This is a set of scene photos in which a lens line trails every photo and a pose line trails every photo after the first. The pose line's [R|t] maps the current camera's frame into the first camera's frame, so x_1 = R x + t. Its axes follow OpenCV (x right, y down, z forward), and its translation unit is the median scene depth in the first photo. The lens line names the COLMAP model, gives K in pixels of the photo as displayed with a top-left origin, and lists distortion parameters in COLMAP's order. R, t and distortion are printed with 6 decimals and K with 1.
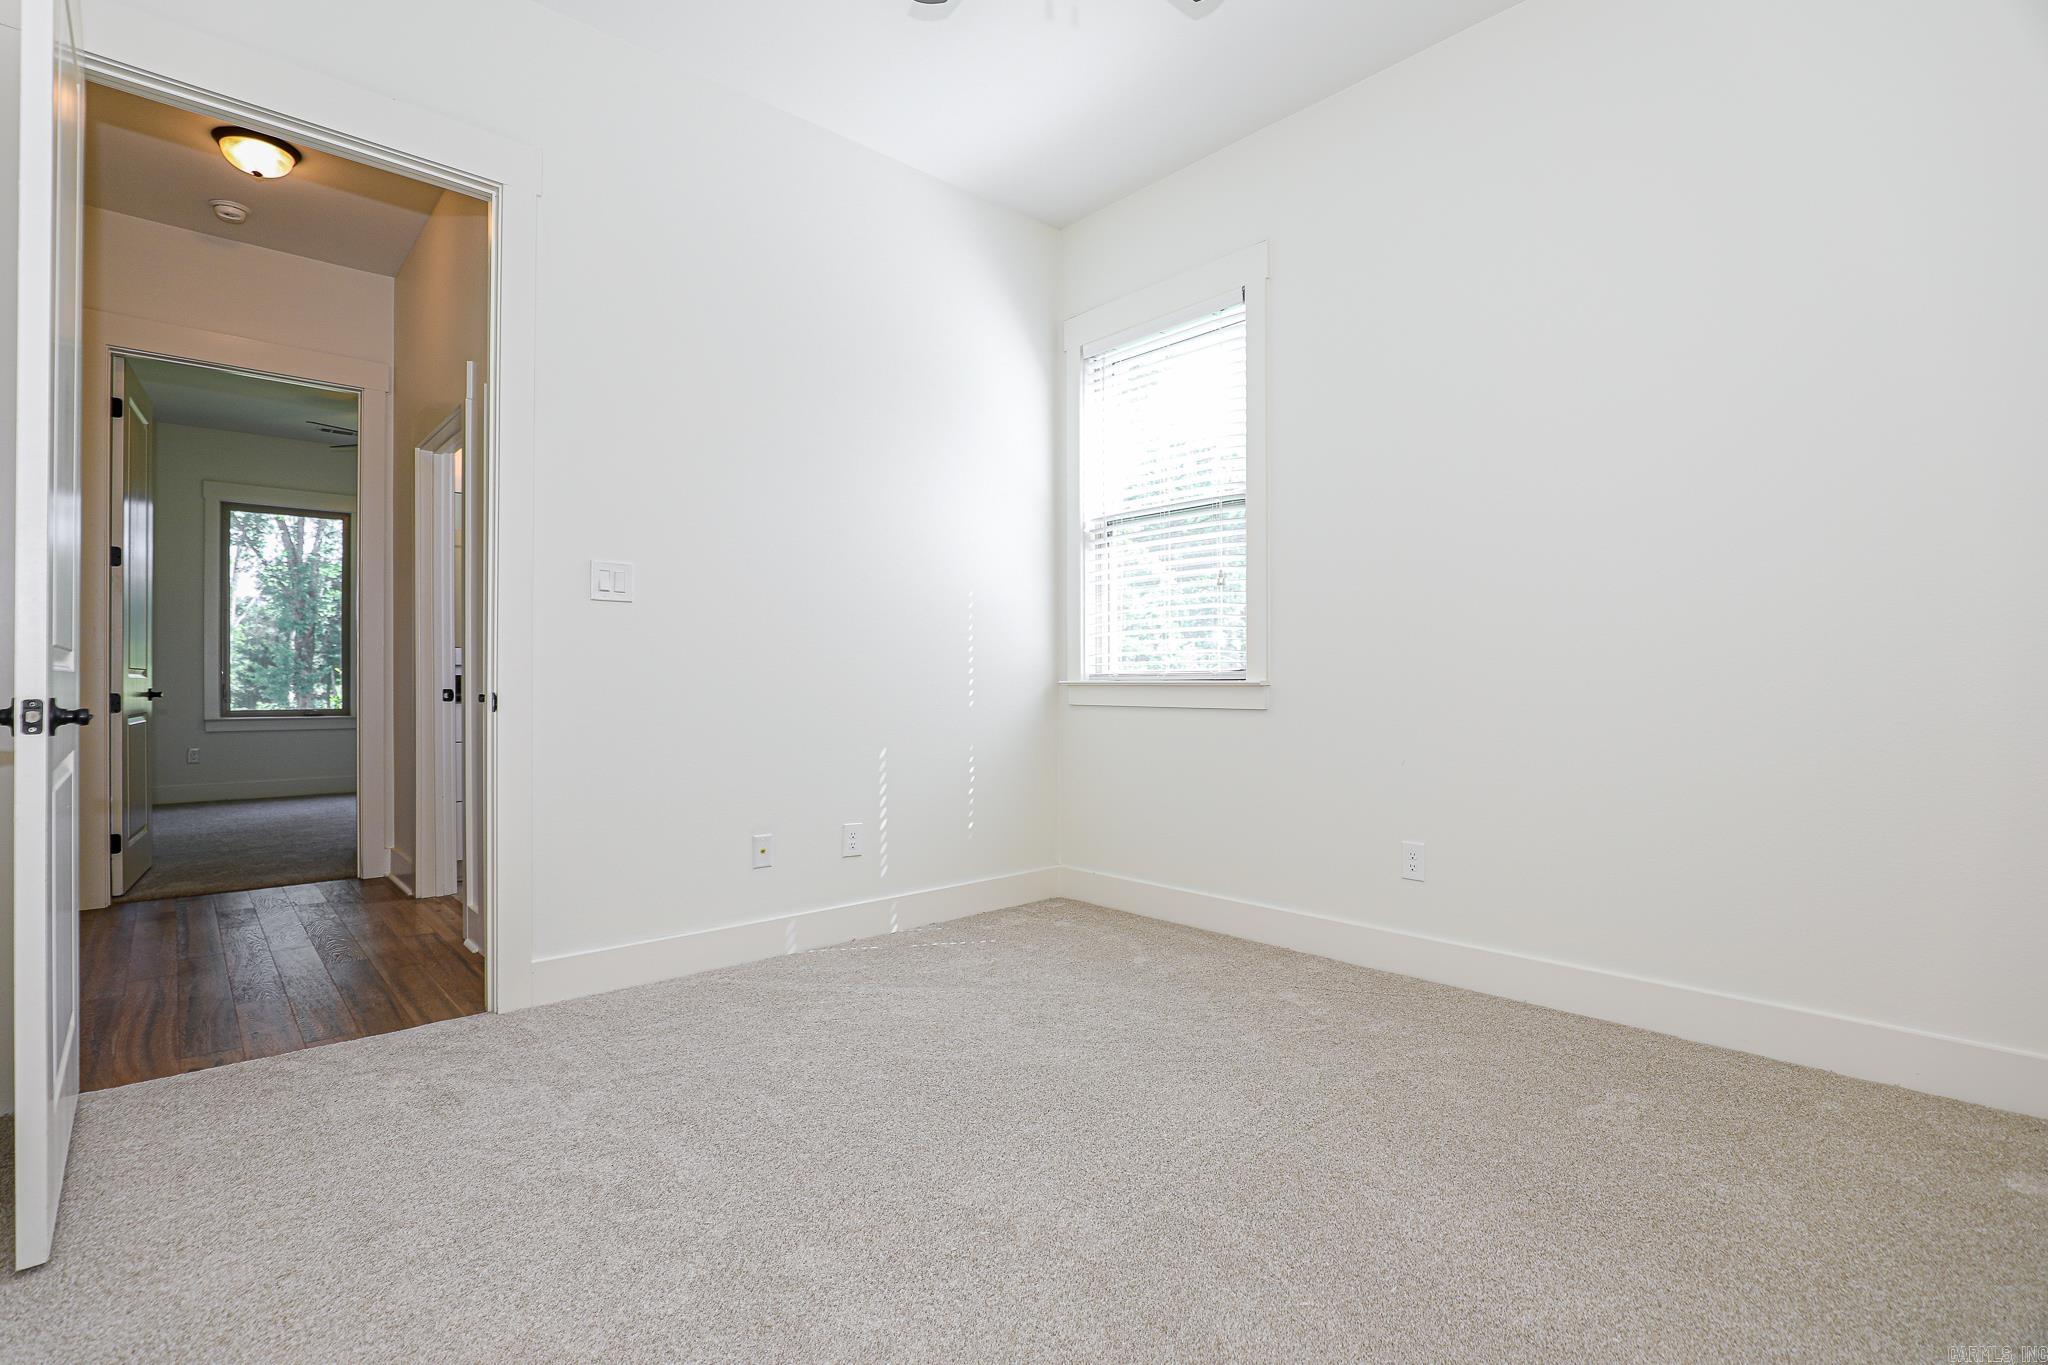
lens RADIAL K [[937.7, 0, 1031.5], [0, 937.7, 688.2], [0, 0, 1]] dist [-0.012275, 0.000042]
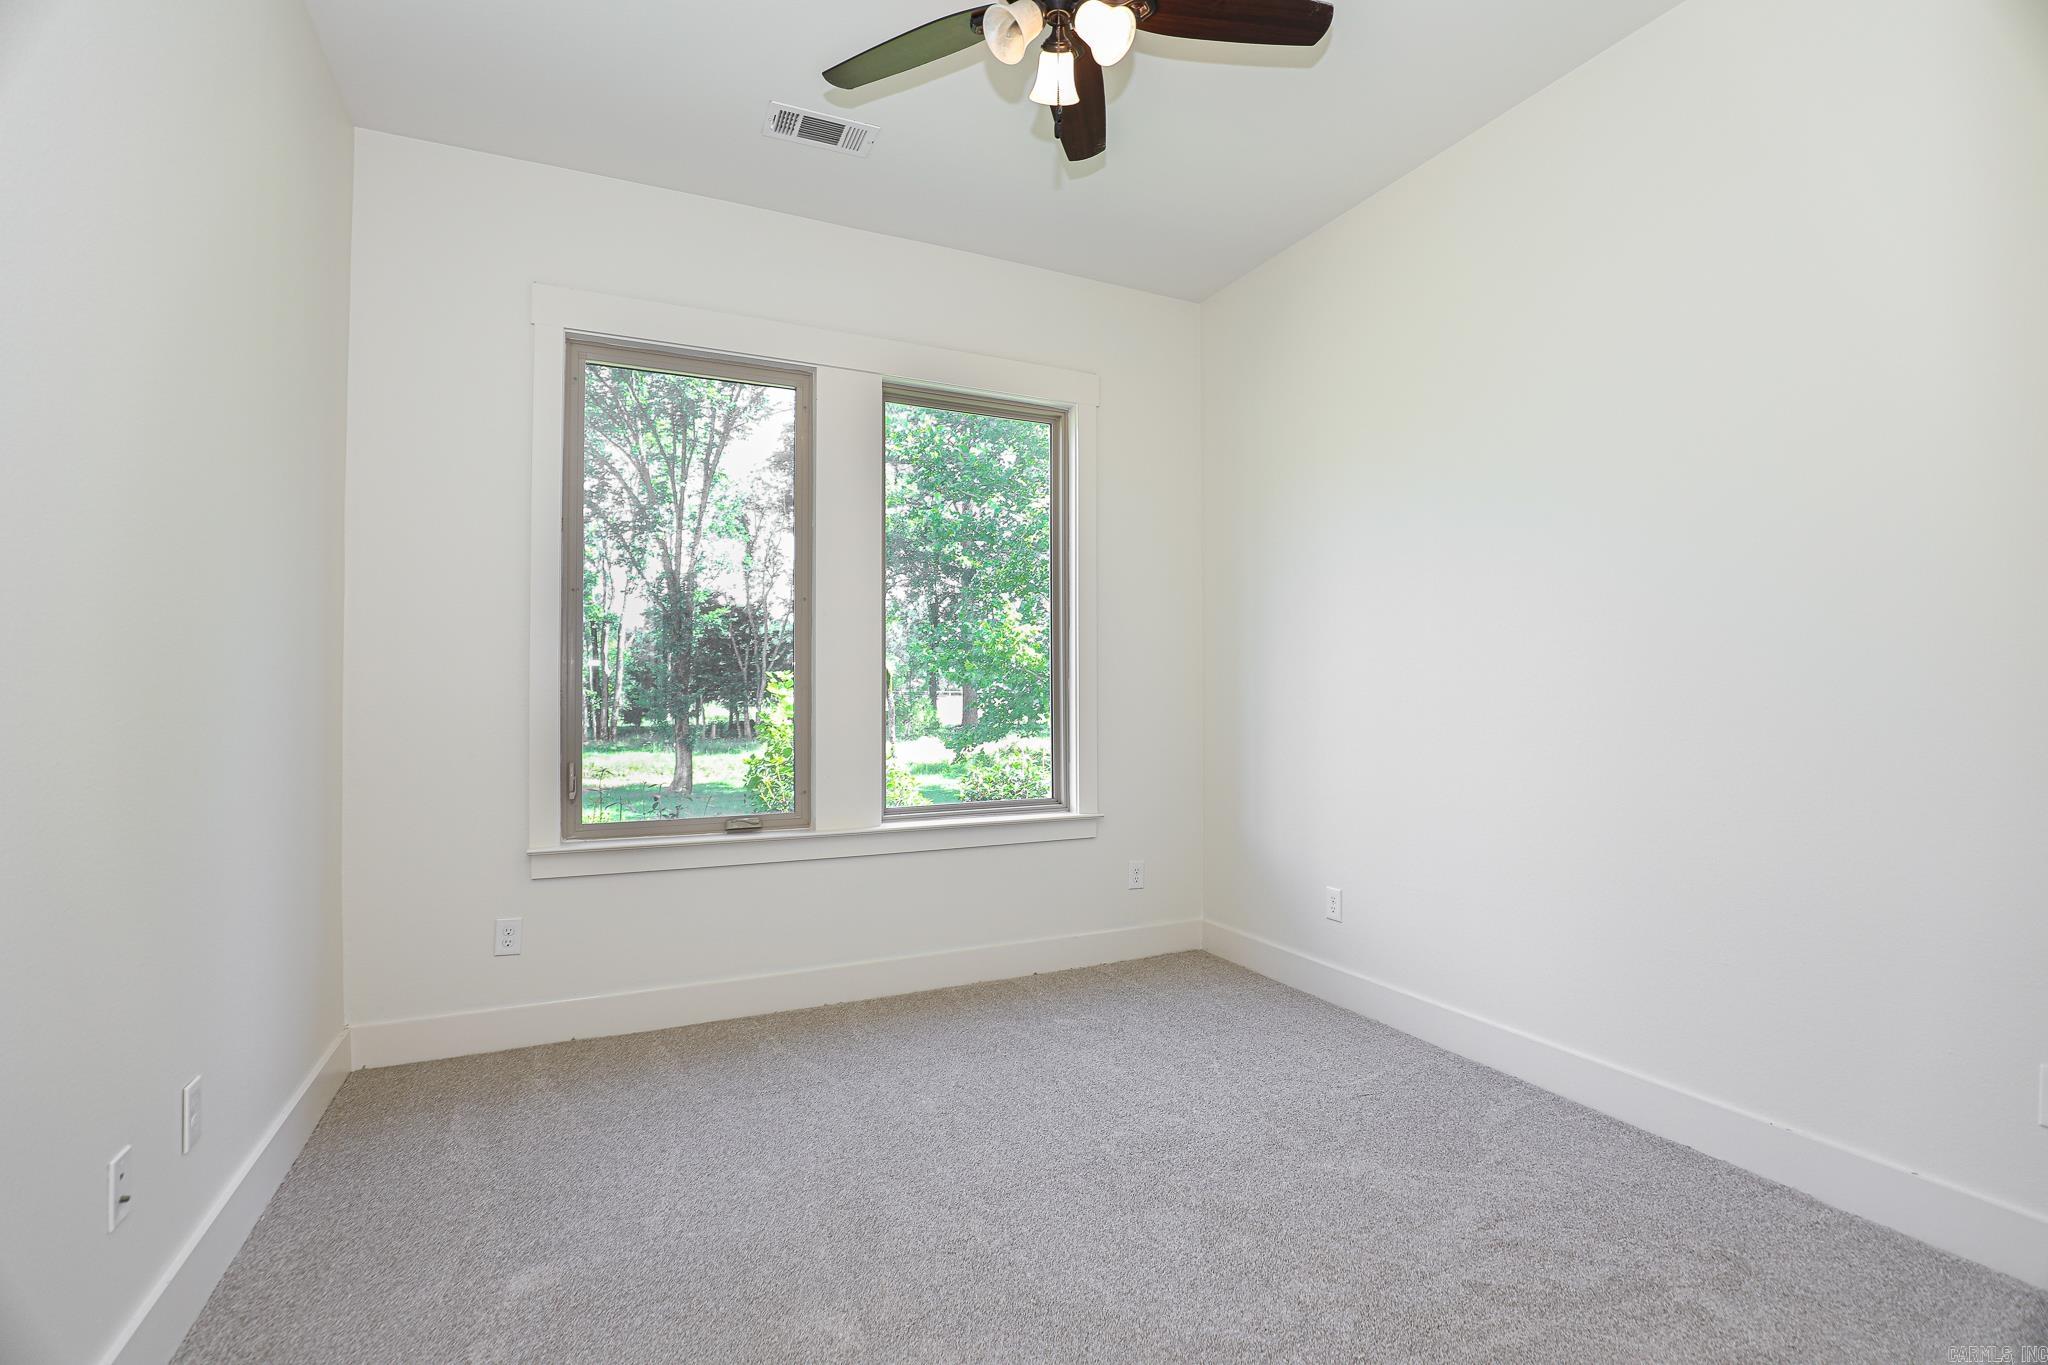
lens RADIAL K [[937.7, 0, 1031.5], [0, 937.7, 688.2], [0, 0, 1]] dist [-0.012275, 0.000042]
pose [[0.955444, -0.006614, -0.295099, -0.124583], [0.002504, 0.999895, -0.014303, -0.007664], [0.295162, 0.012926, 0.955360, 0.150685]]
